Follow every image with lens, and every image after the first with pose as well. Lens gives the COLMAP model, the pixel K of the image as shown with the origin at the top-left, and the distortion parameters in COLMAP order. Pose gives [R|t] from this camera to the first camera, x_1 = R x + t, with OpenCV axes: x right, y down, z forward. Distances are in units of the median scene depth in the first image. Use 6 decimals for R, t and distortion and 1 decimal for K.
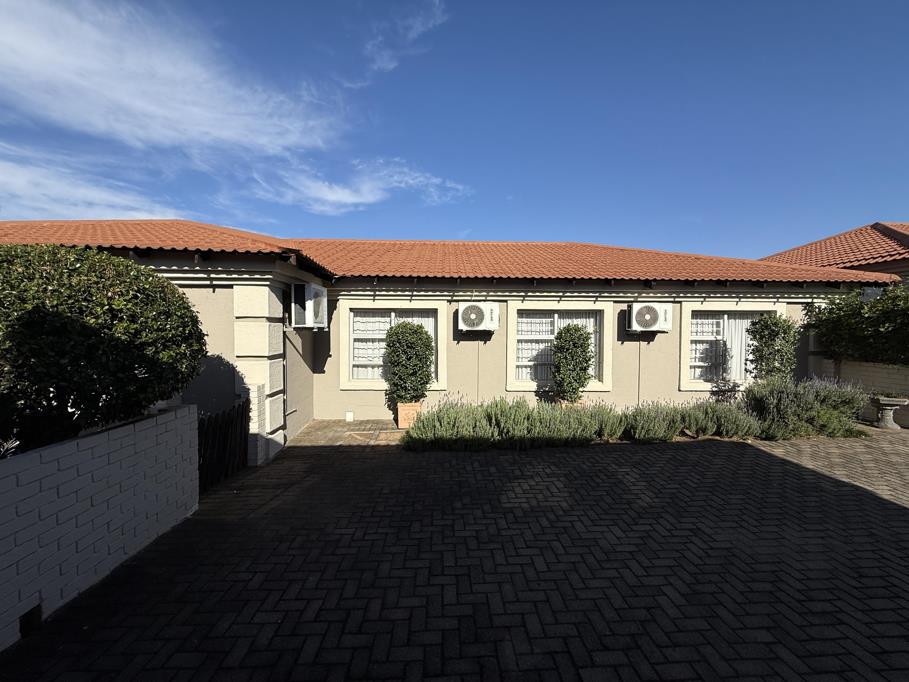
lens RADIAL K [[364.8, 0, 451.4], [0, 364.8, 341.9], [0, 0, 1]] dist [0.000672, 0.000140]
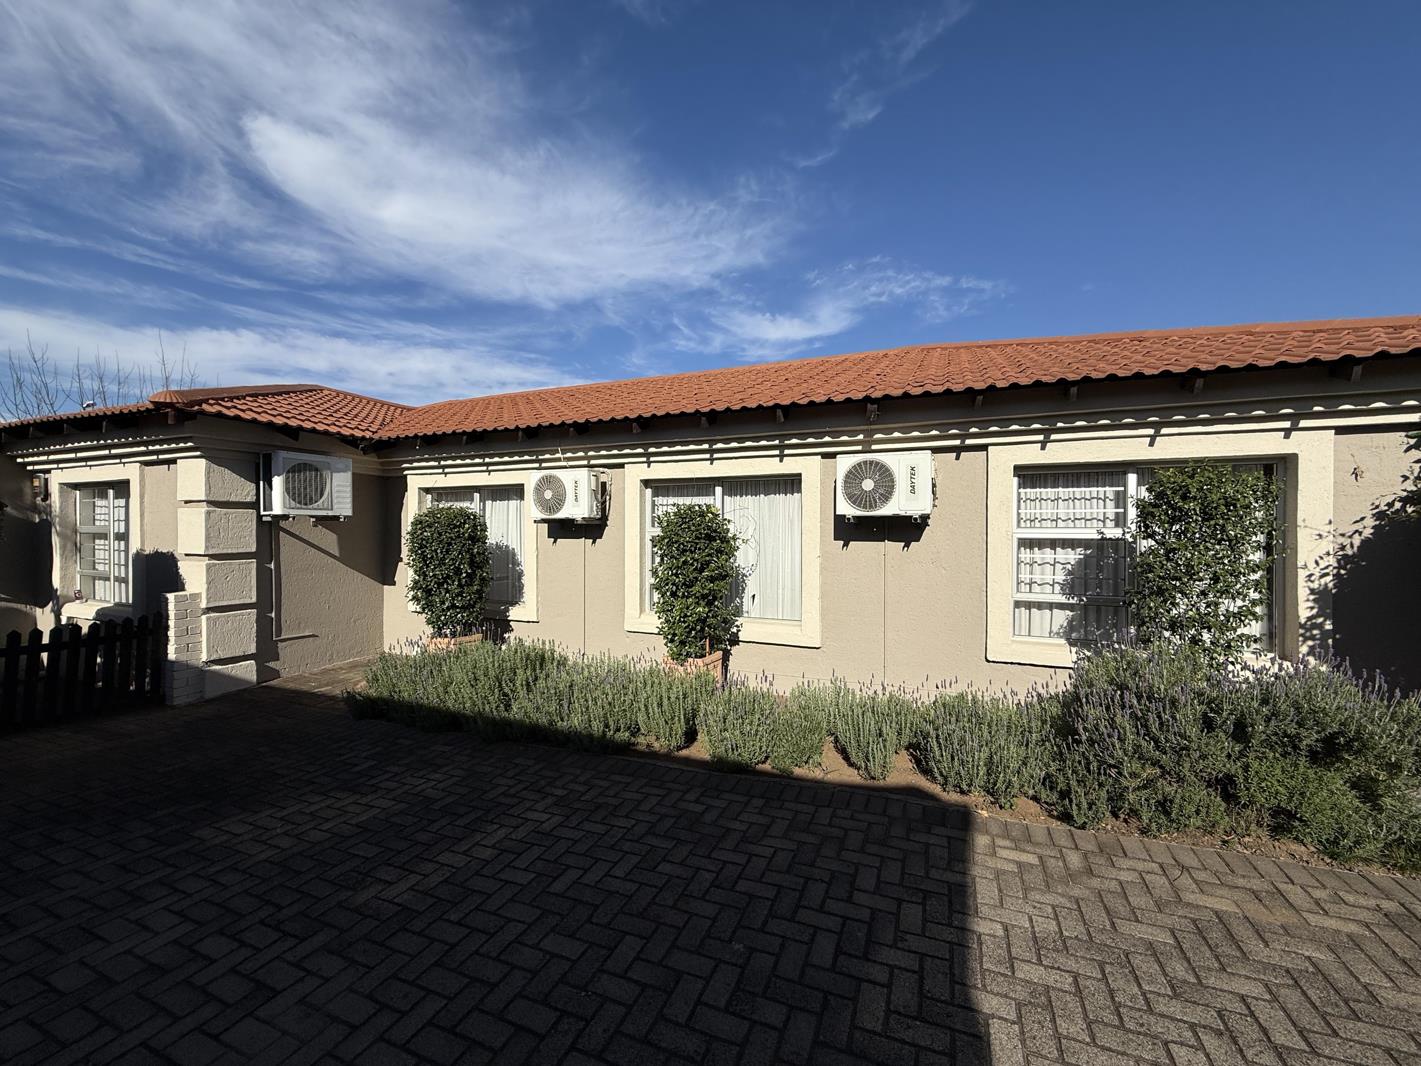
lens RADIAL K [[570.3, 0, 705.6], [0, 570.3, 534.4], [0, 0, 1]] dist [0.000672, 0.000140]
pose [[0.907127, 0.000924, -0.420857, 0.675576], [-0.012215, 0.999634, -0.024133, 0.010932], [0.420681, 0.027032, 0.906806, 0.306091]]
